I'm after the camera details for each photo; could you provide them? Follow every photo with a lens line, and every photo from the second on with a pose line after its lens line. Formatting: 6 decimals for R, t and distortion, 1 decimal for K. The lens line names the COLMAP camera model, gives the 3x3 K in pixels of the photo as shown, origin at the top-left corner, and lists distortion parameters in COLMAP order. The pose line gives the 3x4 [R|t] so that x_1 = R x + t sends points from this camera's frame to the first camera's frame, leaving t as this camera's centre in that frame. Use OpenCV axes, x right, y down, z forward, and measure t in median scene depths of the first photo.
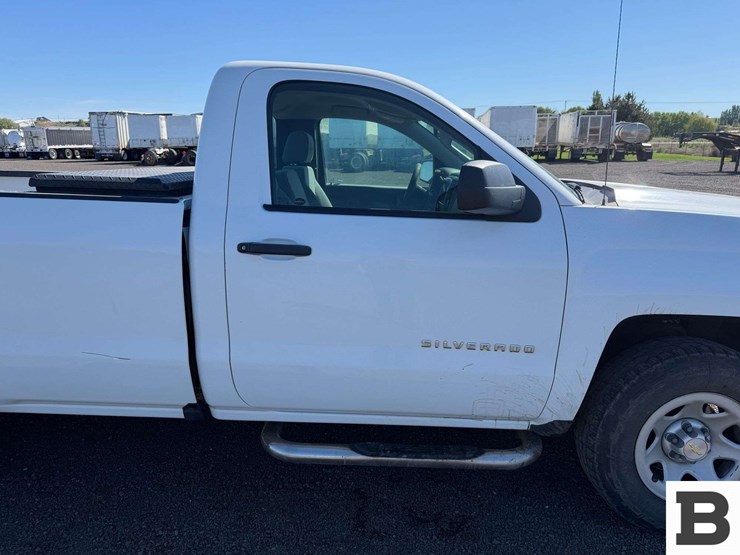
lens RADIAL K [[516.1, 0, 369.3], [0, 516.1, 276.4], [0, 0, 1]] dist [0.062144, -0.078560]
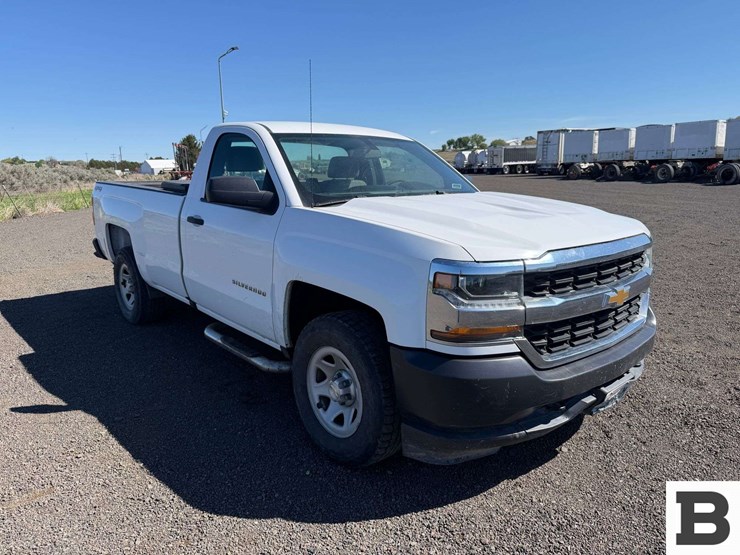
lens RADIAL K [[520.7, 0, 371.7], [0, 520.7, 282.4], [0, 0, 1]] dist [0.032327, -0.046142]
pose [[0.675907, 0.147737, -0.722027, 0.083403], [-0.159012, 0.985860, 0.052866, -0.001566], [0.719628, 0.079078, 0.689842, 0.006384]]
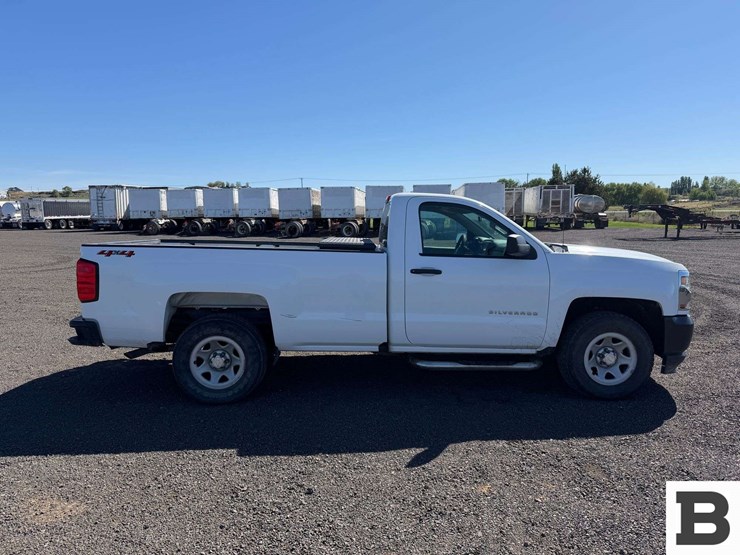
lens RADIAL K [[510.7, 0, 373.5], [0, 510.7, 280.6], [0, 0, 1]] dist [0.114338, -0.162482]
pose [[0.998239, -0.010445, 0.058385, -0.027147], [0.017295, 0.992854, -0.118074, 0.012543], [-0.056735, 0.118876, 0.991287, -0.062613]]
